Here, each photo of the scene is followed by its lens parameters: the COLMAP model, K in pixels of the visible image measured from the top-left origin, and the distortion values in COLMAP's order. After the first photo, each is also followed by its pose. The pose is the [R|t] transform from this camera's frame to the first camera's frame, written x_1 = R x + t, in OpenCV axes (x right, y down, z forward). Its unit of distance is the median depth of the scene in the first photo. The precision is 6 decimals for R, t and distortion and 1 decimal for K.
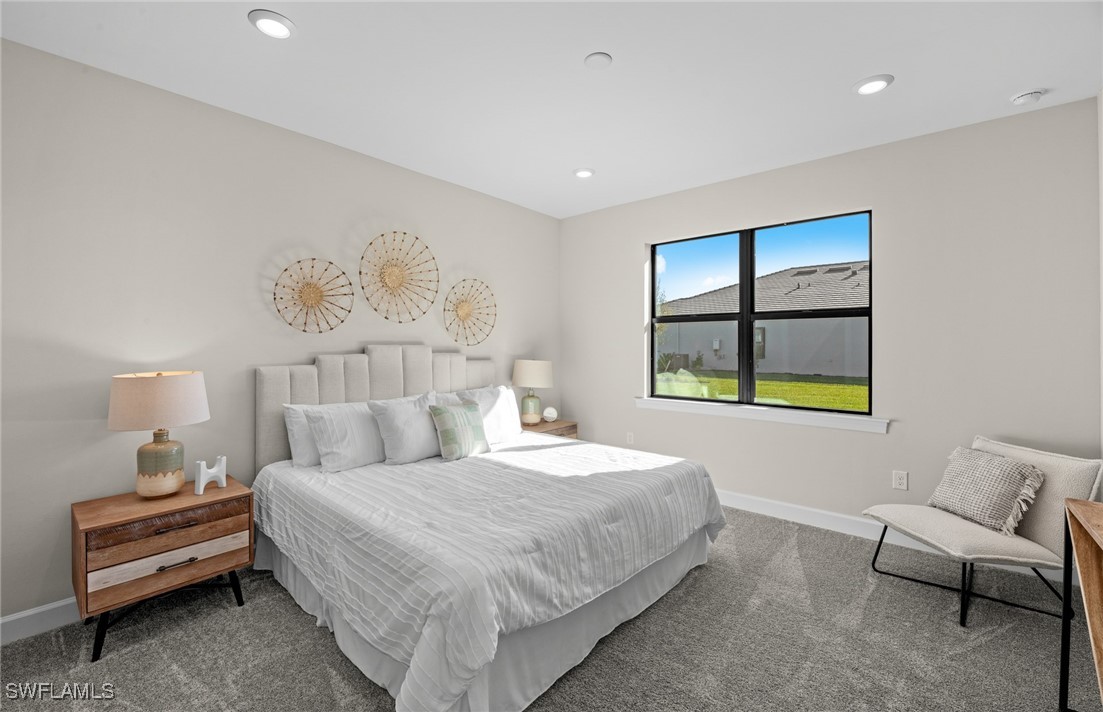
lens RADIAL K [[454.1, 0, 547.2], [0, 454.1, 343.4], [0, 0, 1]] dist [0.000290, -0.002982]
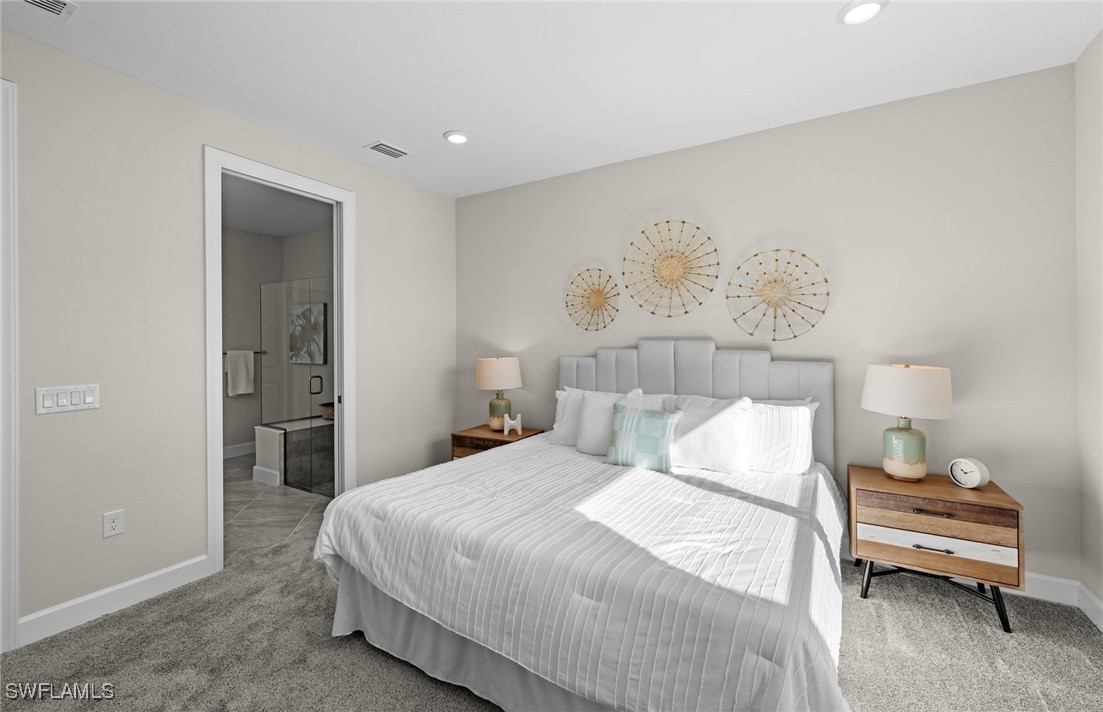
lens RADIAL K [[454.1, 0, 547.2], [0, 454.1, 343.4], [0, 0, 1]] dist [0.000290, -0.002982]
pose [[0.186453, 0.002604, -0.982460, 0.619347], [0.007625, 0.999963, 0.004098, 0.004383], [0.982434, -0.008255, 0.186426, 0.629336]]
